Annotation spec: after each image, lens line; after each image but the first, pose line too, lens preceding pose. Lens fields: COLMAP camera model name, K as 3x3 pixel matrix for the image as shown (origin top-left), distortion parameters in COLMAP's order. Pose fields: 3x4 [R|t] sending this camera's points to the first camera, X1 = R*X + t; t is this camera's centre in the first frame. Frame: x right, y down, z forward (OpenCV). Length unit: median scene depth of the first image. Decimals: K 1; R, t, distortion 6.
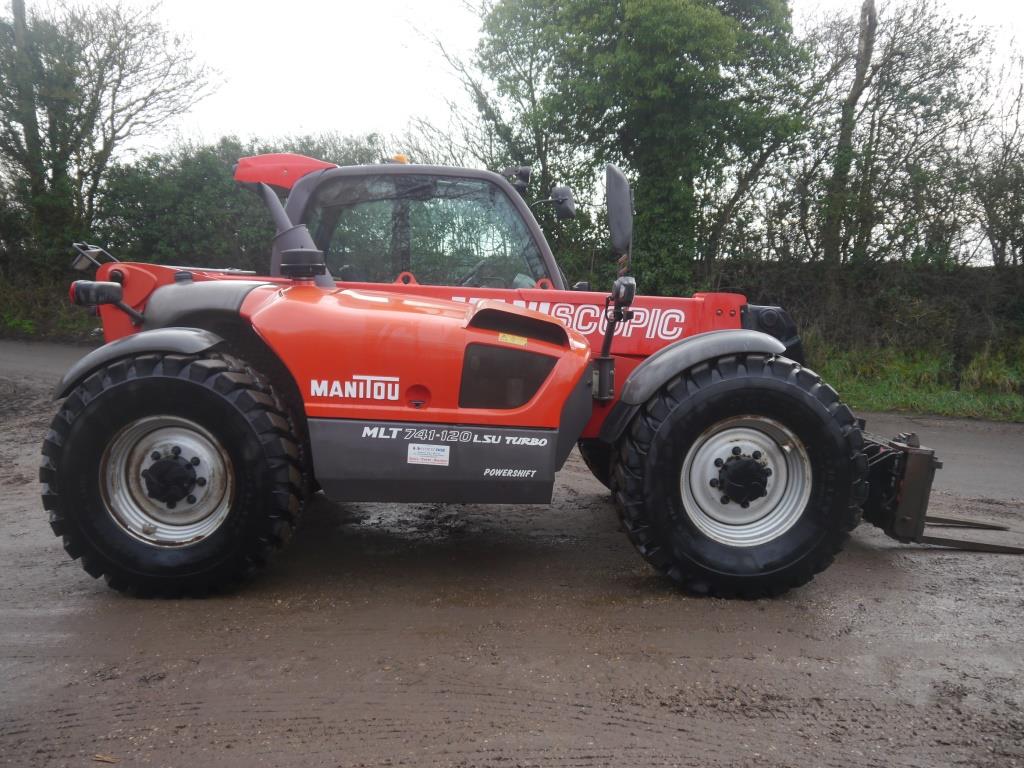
lens RADIAL K [[842.3, 0, 512.5], [0, 842.3, 380.1], [0, 0, 1]] dist [-0.045064, 0.007427]
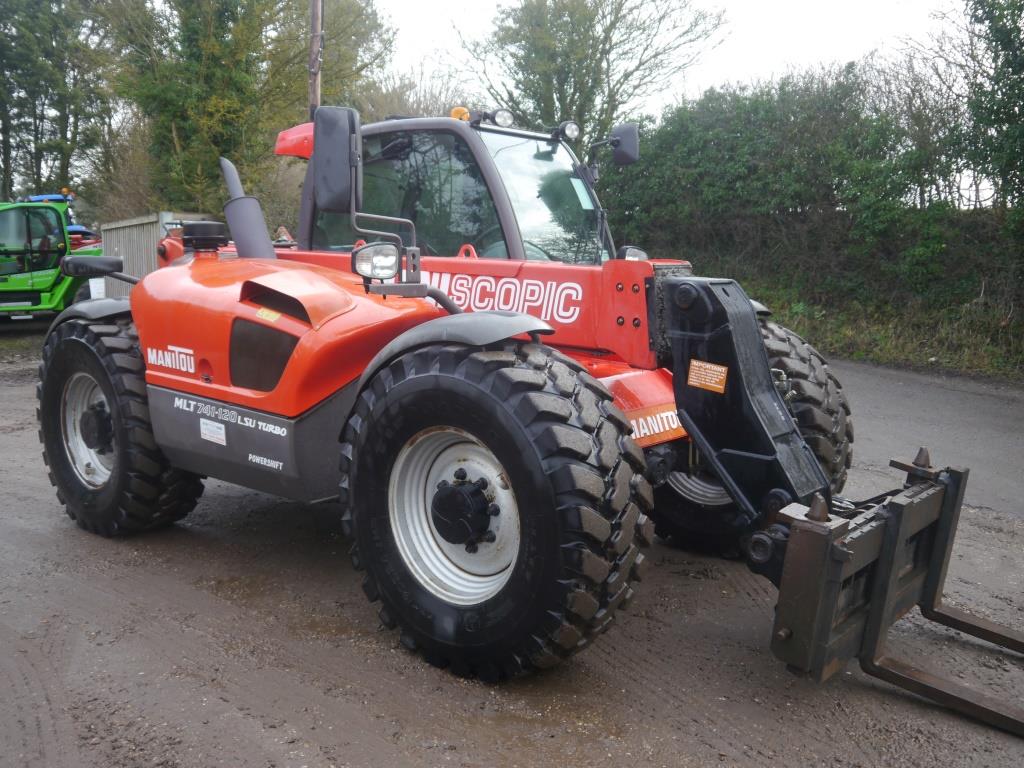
lens RADIAL K [[950.4, 0, 512.1], [0, 950.4, 384.7], [0, 0, 1]] dist [-0.022779, 0.000000]
pose [[0.744647, 0.077274, -0.662970, 0.875226], [-0.059936, 0.997004, 0.048888, -0.039031], [0.664762, 0.003332, 0.747048, 0.414312]]
